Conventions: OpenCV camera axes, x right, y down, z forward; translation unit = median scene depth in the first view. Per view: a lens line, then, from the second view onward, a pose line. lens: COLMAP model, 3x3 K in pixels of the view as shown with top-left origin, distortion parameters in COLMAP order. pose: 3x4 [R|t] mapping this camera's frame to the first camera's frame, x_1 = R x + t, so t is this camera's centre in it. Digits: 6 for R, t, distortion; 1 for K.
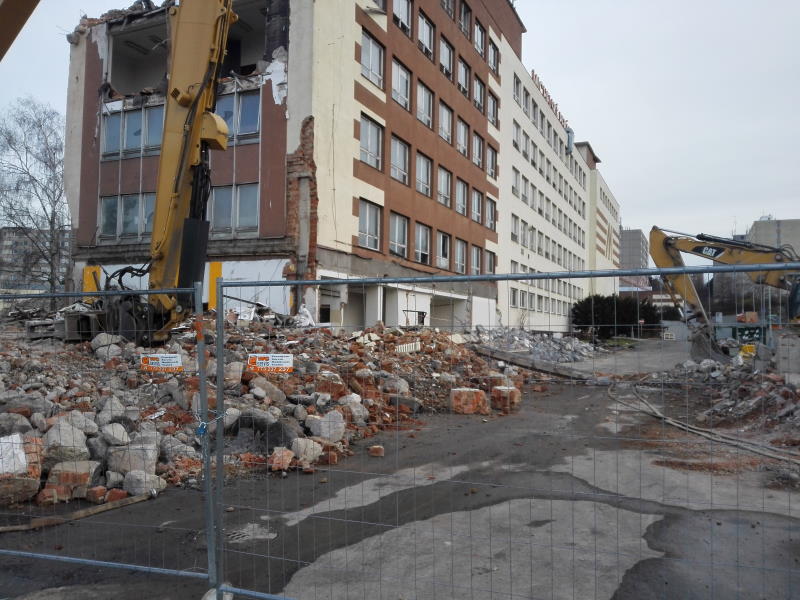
lens RADIAL K [[669.8, 0, 400.0], [0, 669.8, 300.0], [0, 0, 1]] dist [0.061781, -0.140139]
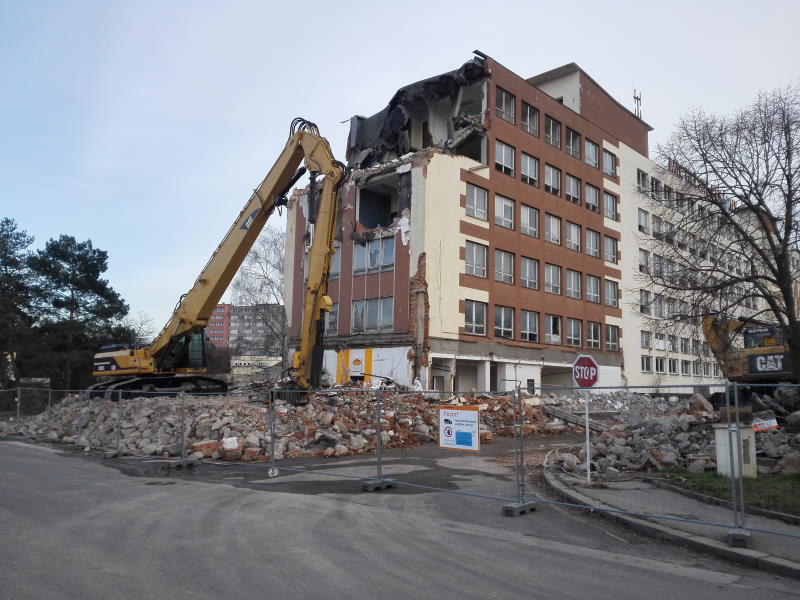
lens RADIAL K [[664.0, 0, 400.6], [0, 664.0, 268.5], [0, 0, 1]] dist [0.107513, -0.135404]
pose [[0.947847, -0.056485, -0.313681, 0.271363], [0.014440, 0.990771, -0.134776, -0.030897], [0.318398, 0.123218, 0.939915, -0.407998]]
